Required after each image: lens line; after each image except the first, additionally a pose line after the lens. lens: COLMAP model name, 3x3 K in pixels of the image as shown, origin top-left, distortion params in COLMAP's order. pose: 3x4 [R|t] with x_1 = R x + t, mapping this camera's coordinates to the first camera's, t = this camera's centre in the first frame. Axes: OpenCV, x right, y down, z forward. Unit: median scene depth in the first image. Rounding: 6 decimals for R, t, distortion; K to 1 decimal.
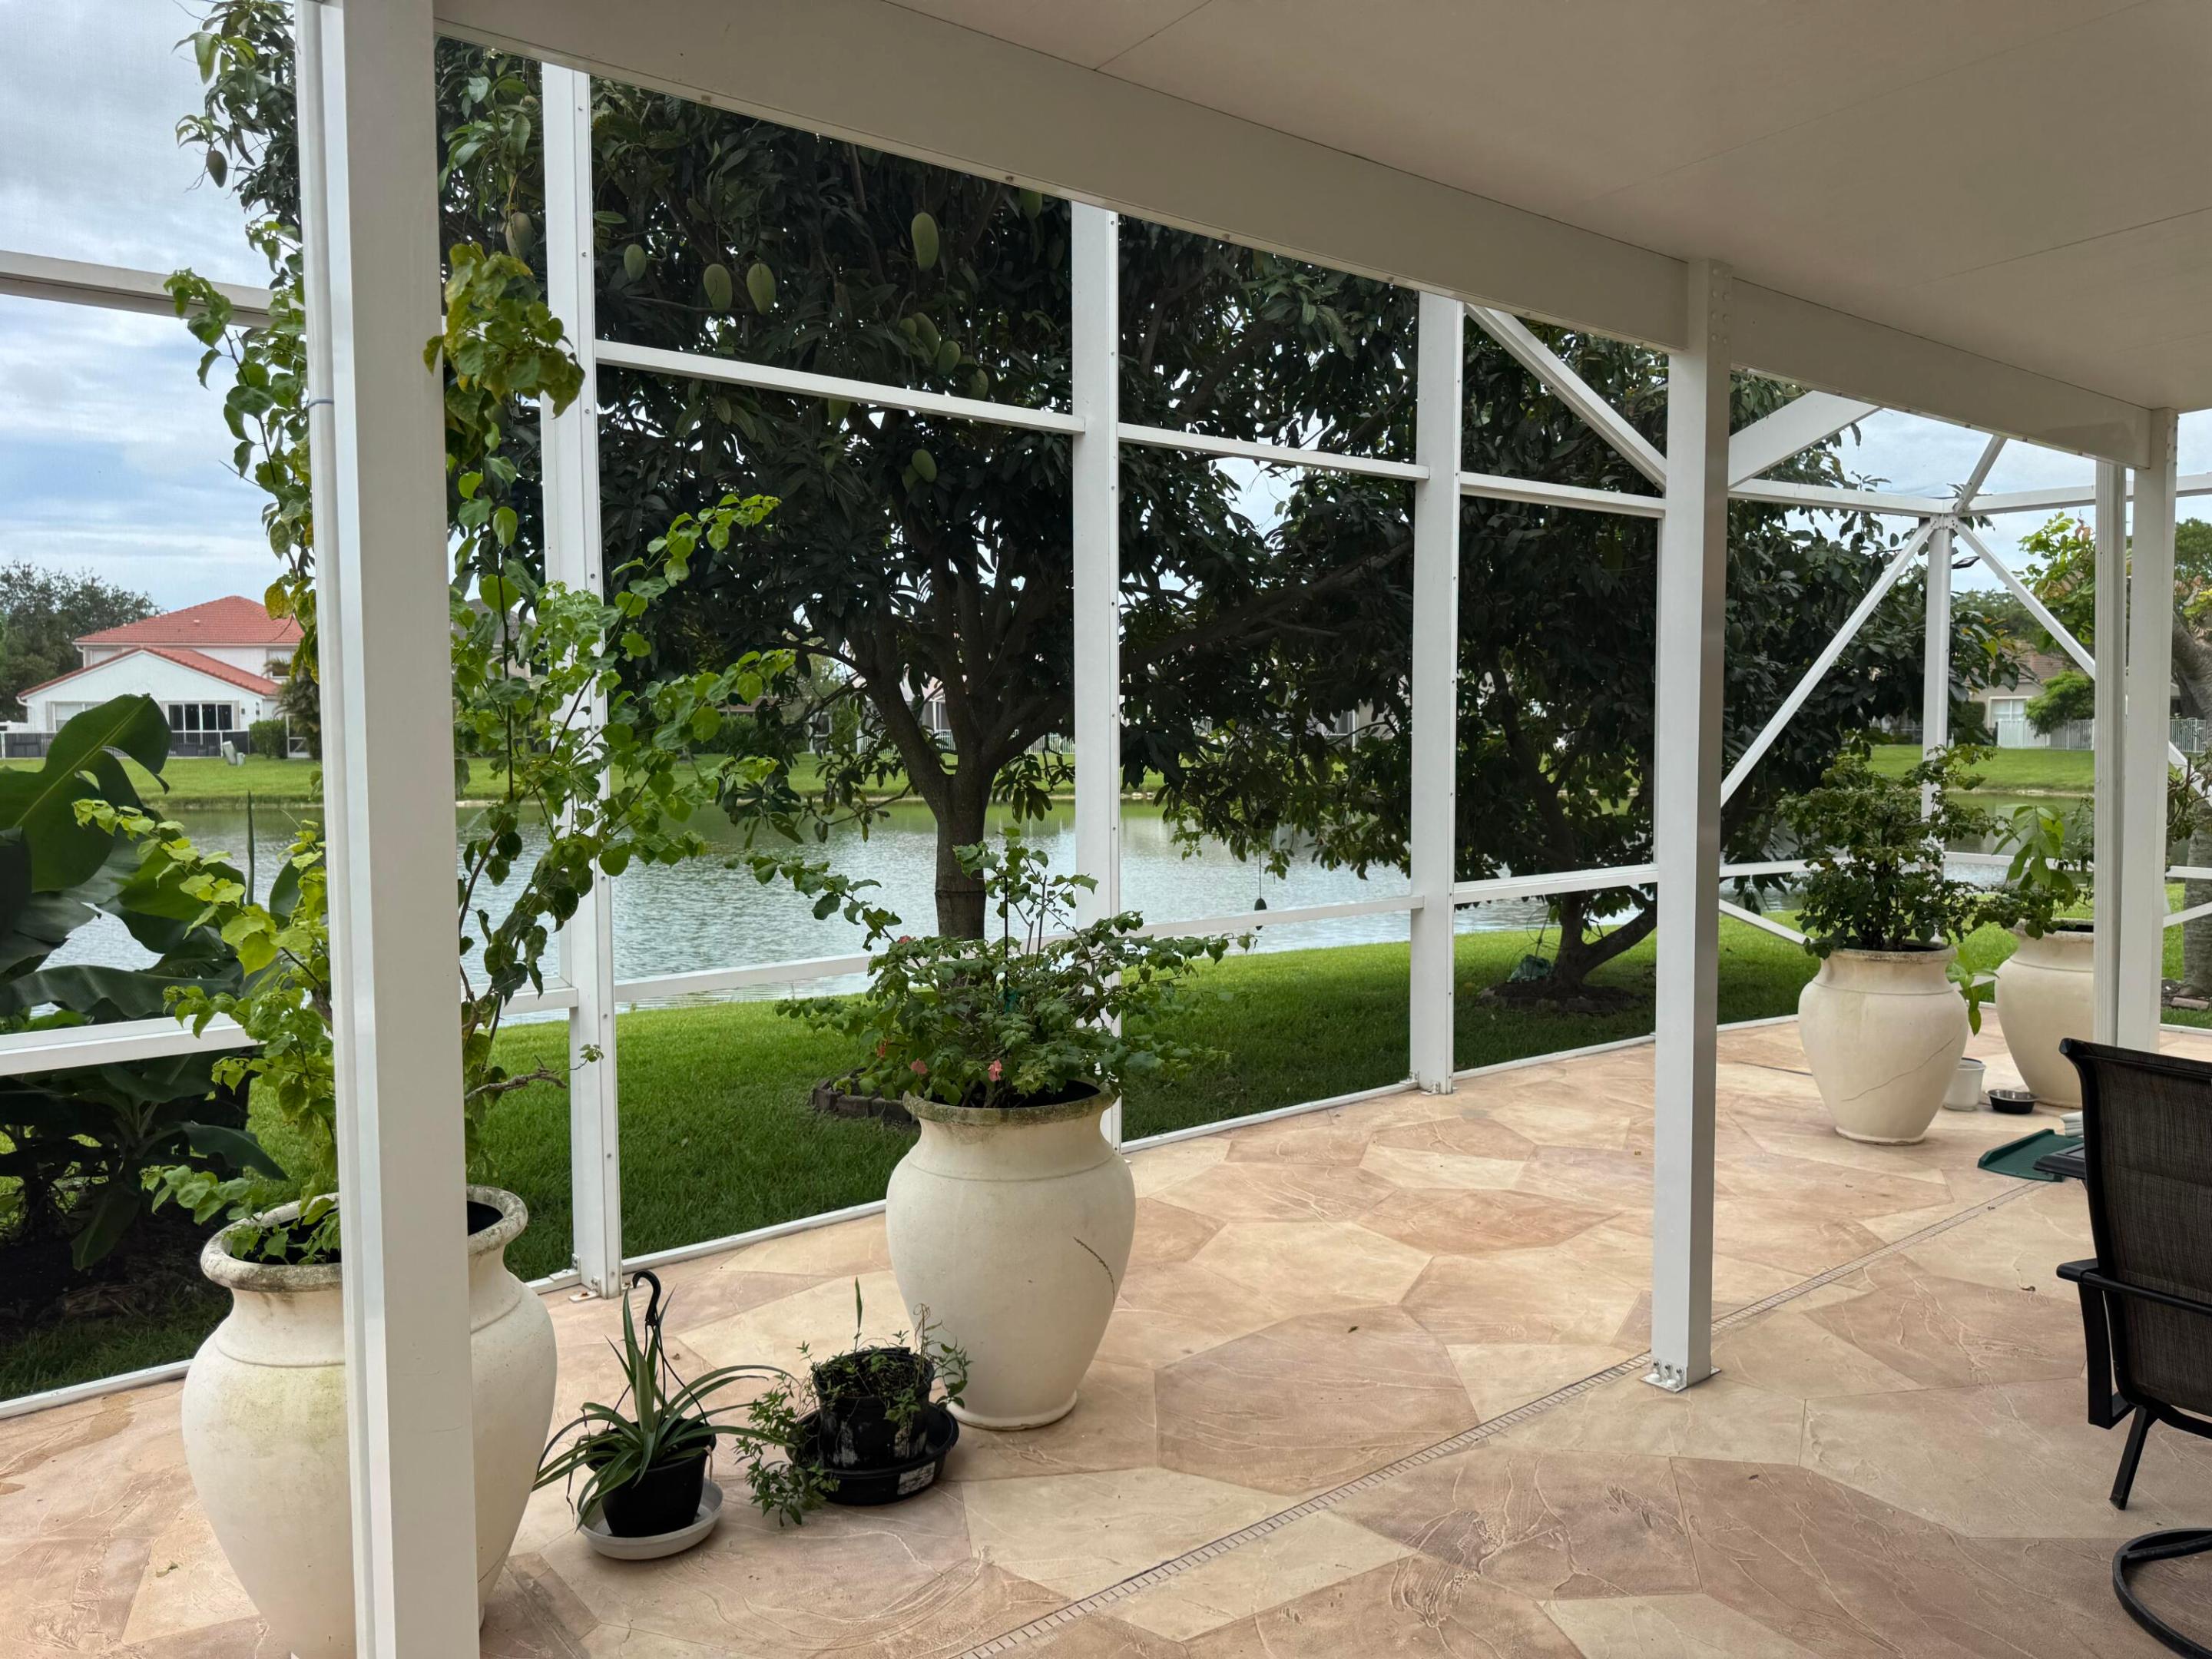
lens RADIAL K [[1539.0, 0, 1107.3], [0, 1539.0, 827.3], [0, 0, 1]] dist [-0.008203, -0.017694]
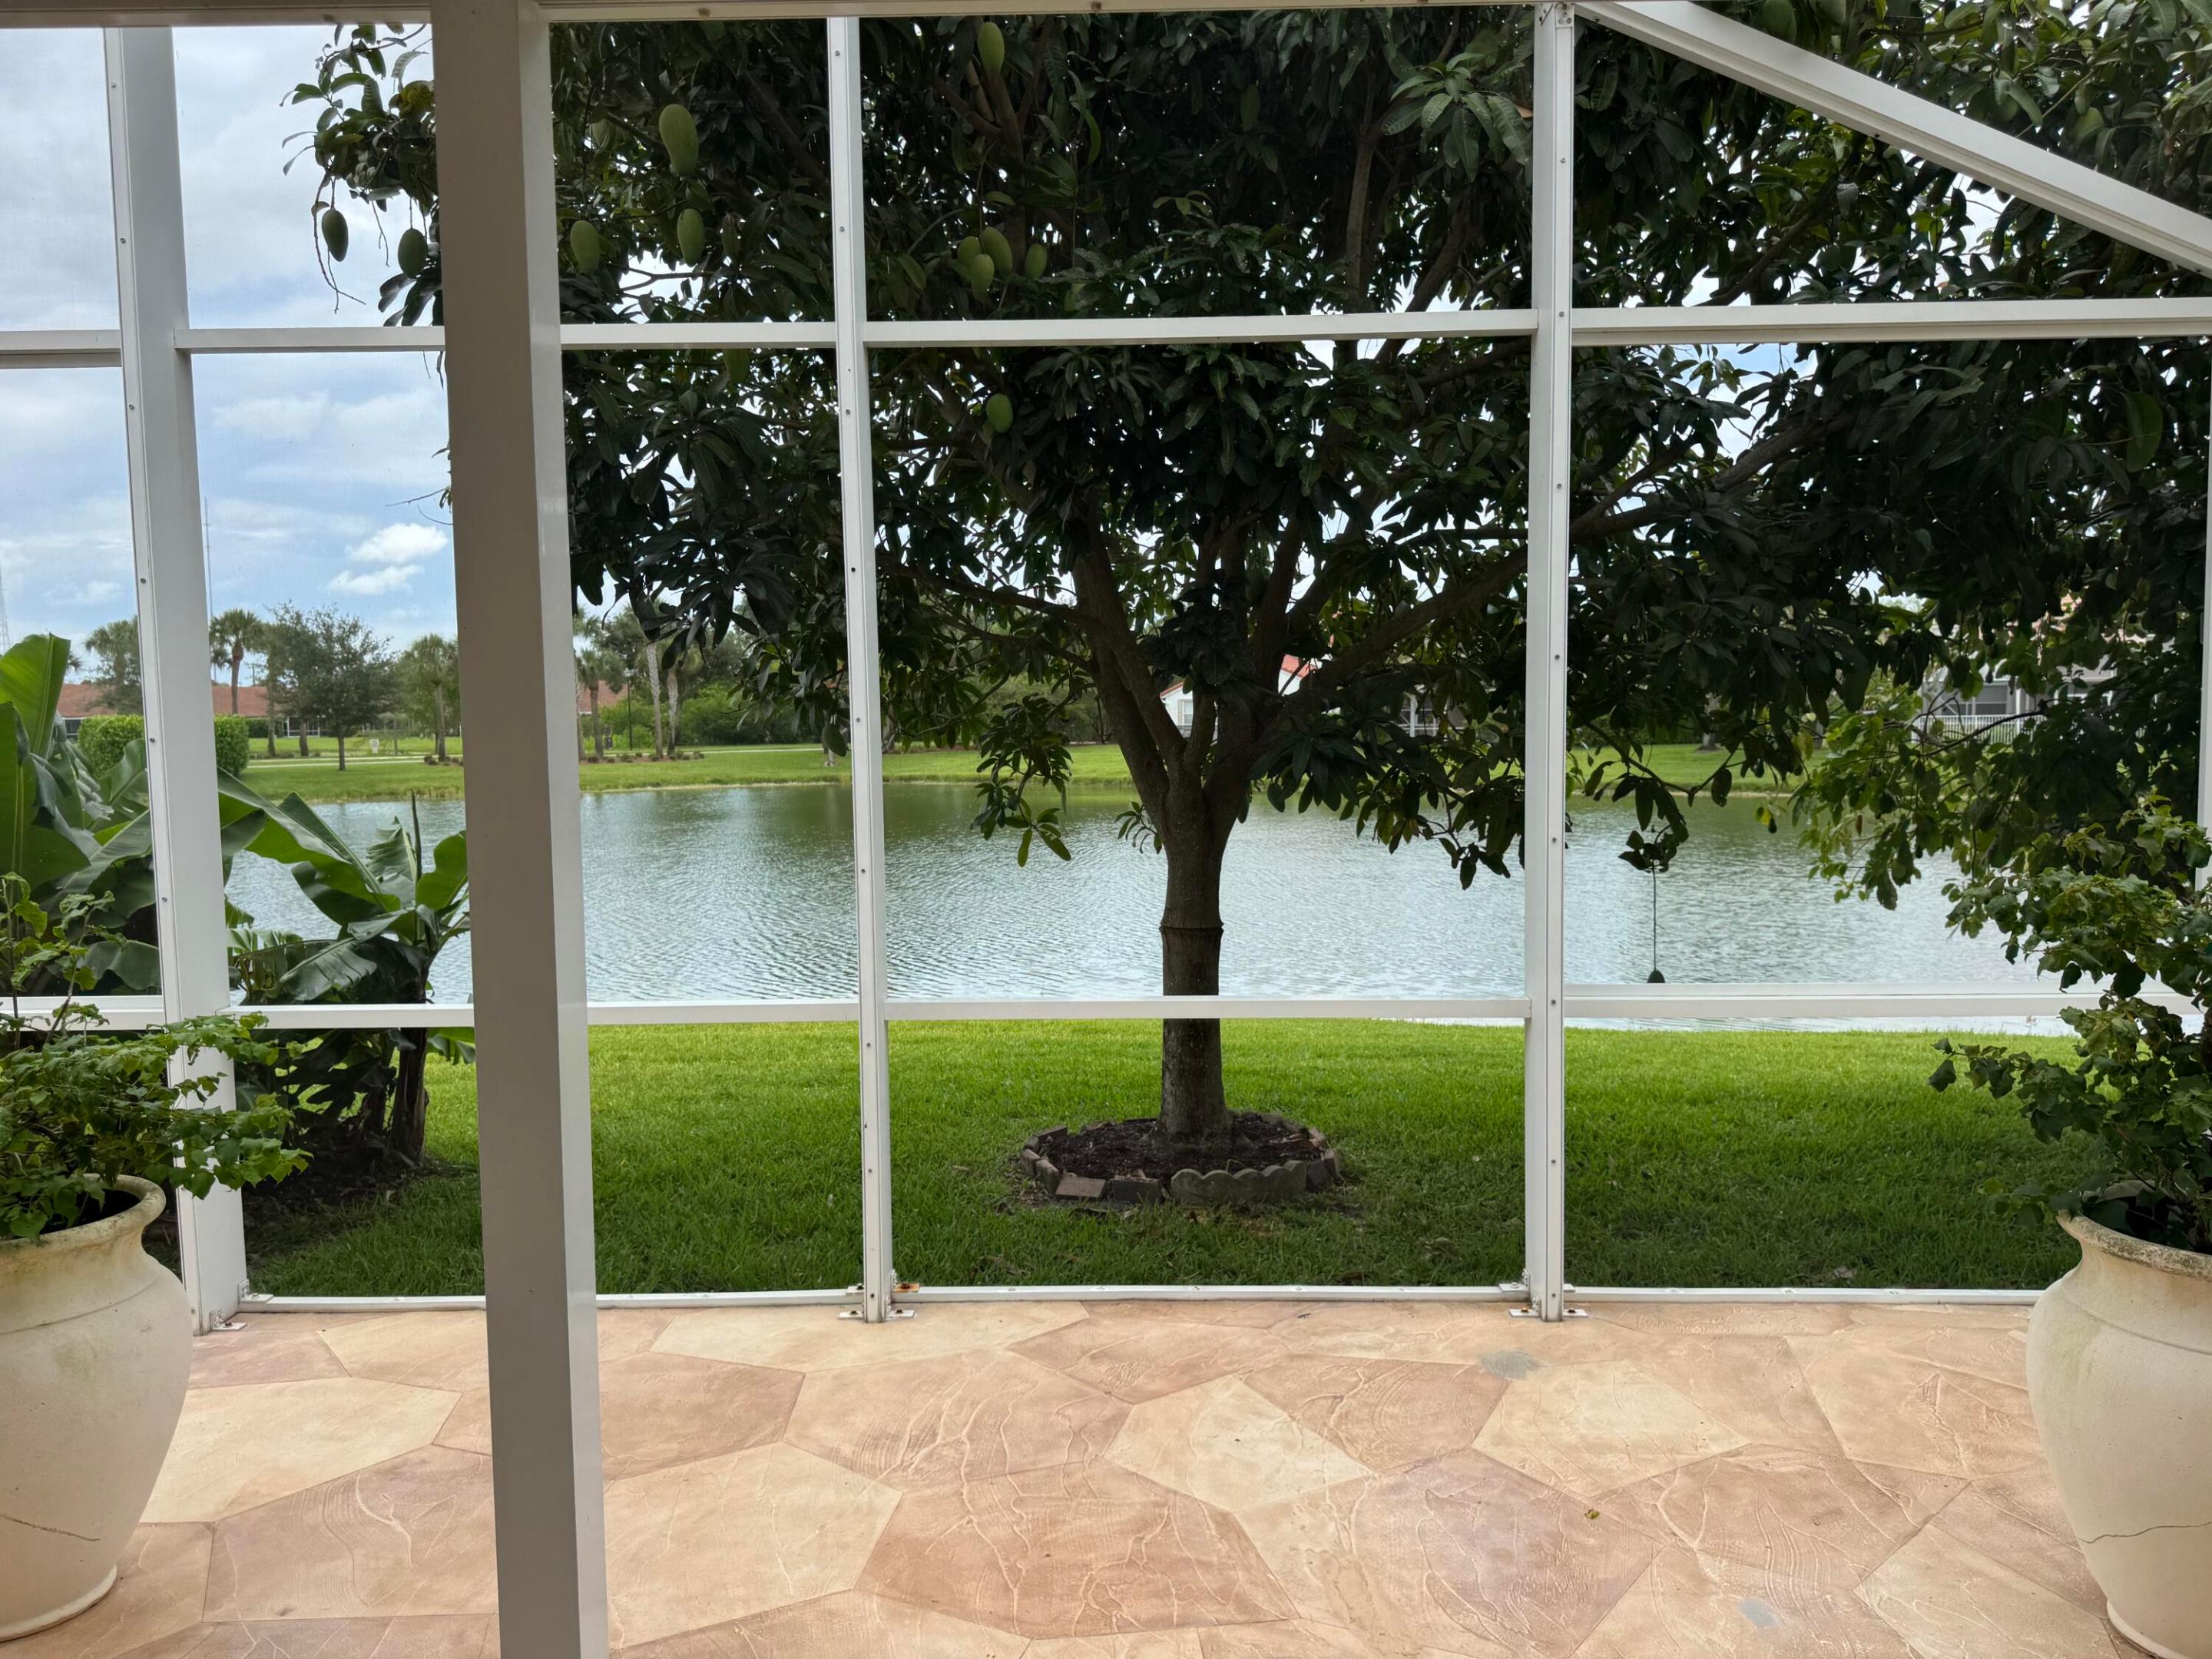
lens RADIAL K [[1582.9, 0, 1087.3], [0, 1582.9, 821.1], [0, 0, 1]] dist [0.001361, -0.021206]
pose [[0.782131, 0.034104, -0.622180, 0.557197], [-0.031576, 0.999387, 0.015086, -0.037421], [0.622314, 0.007847, 0.782729, 0.457244]]
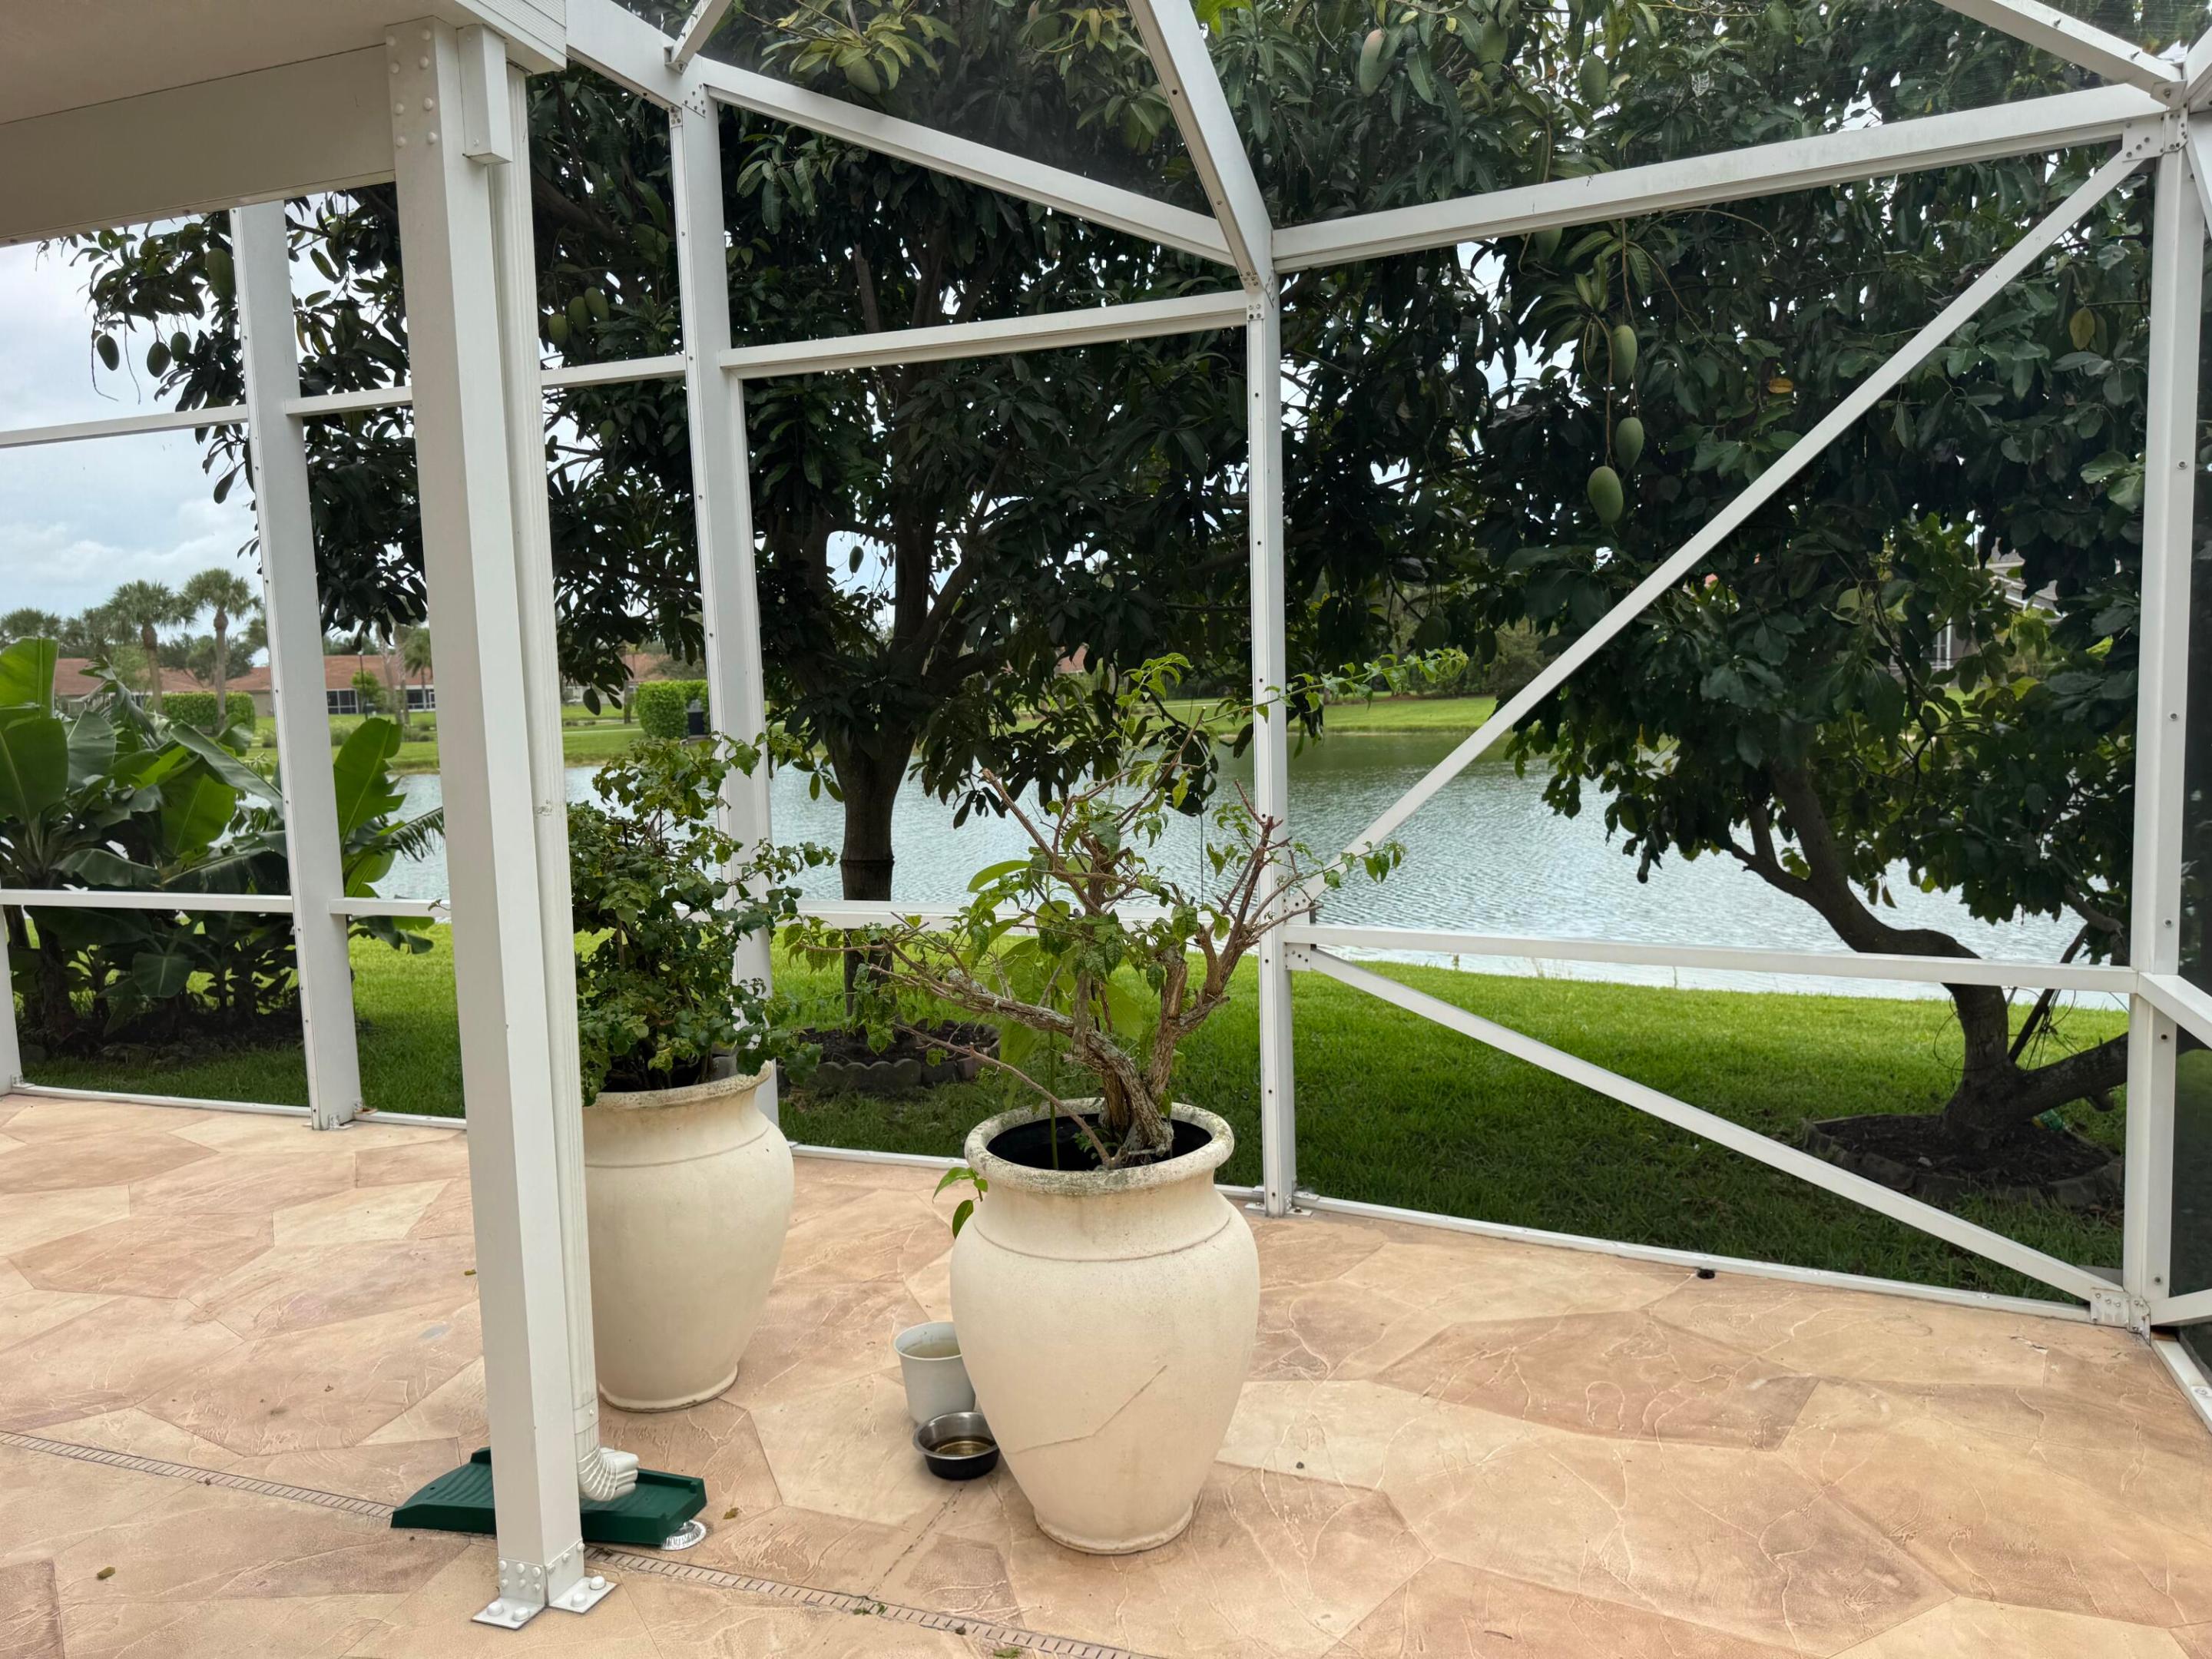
lens RADIAL K [[1552.7, 0, 1108.1], [0, 1552.7, 833.1], [0, 0, 1]] dist [0.000918, -0.035426]
pose [[0.560367, 0.067449, -0.825493, 1.149637], [-0.026346, 0.997626, 0.063629, -0.057897], [0.827825, -0.013907, 0.560814, 0.855665]]
